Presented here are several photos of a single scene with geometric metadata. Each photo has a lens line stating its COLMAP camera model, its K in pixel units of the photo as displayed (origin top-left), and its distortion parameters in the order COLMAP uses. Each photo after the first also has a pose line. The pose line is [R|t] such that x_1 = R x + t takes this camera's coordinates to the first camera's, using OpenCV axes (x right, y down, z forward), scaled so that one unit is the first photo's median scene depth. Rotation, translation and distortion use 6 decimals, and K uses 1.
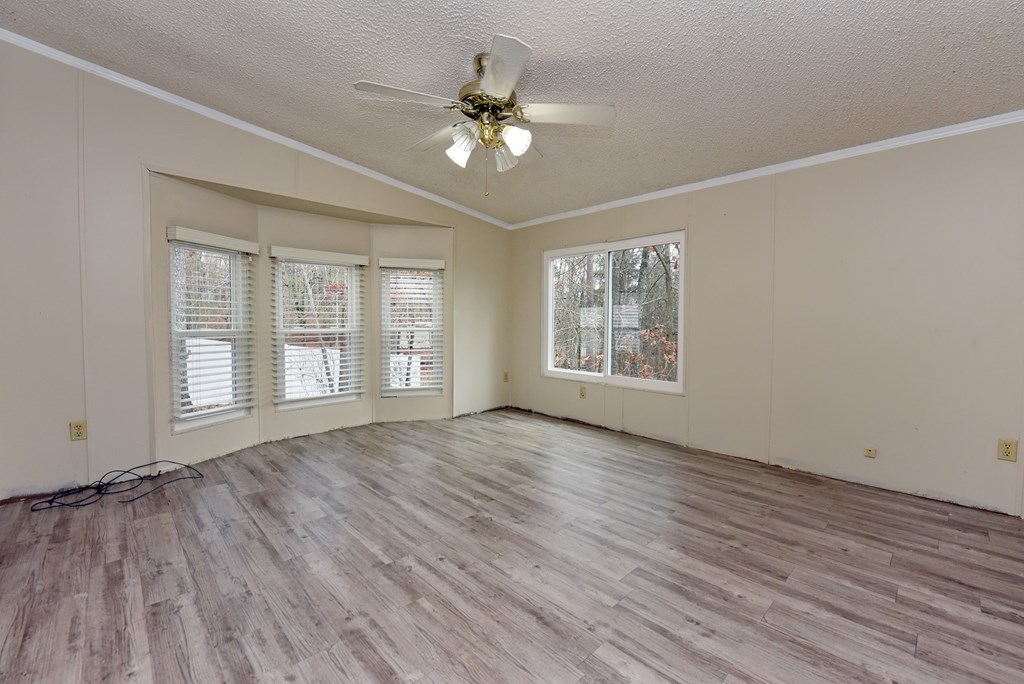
lens RADIAL K [[412.3, 0, 513.2], [0, 412.3, 338.5], [0, 0, 1]] dist [-0.012125, -0.000405]
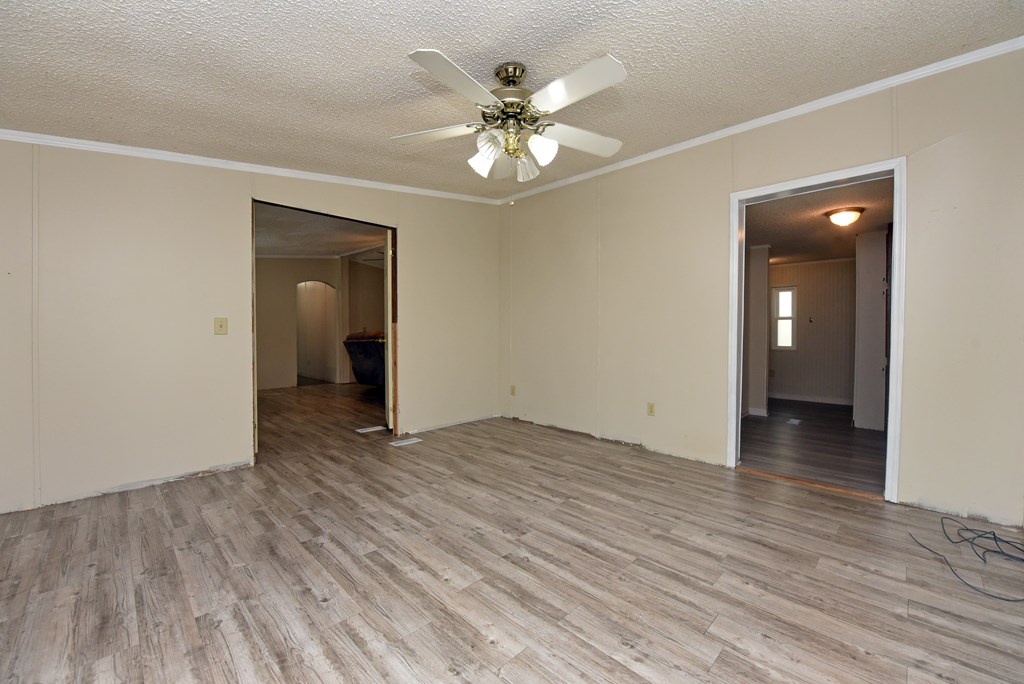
lens RADIAL K [[412.3, 0, 510.9], [0, 412.3, 339.3], [0, 0, 1]] dist [-0.012125, -0.000405]
pose [[-0.999818, -0.008968, -0.016812, -0.049859], [-0.009898, 0.998378, 0.056069, -0.085132], [0.016282, 0.056225, -0.998285, 1.964587]]
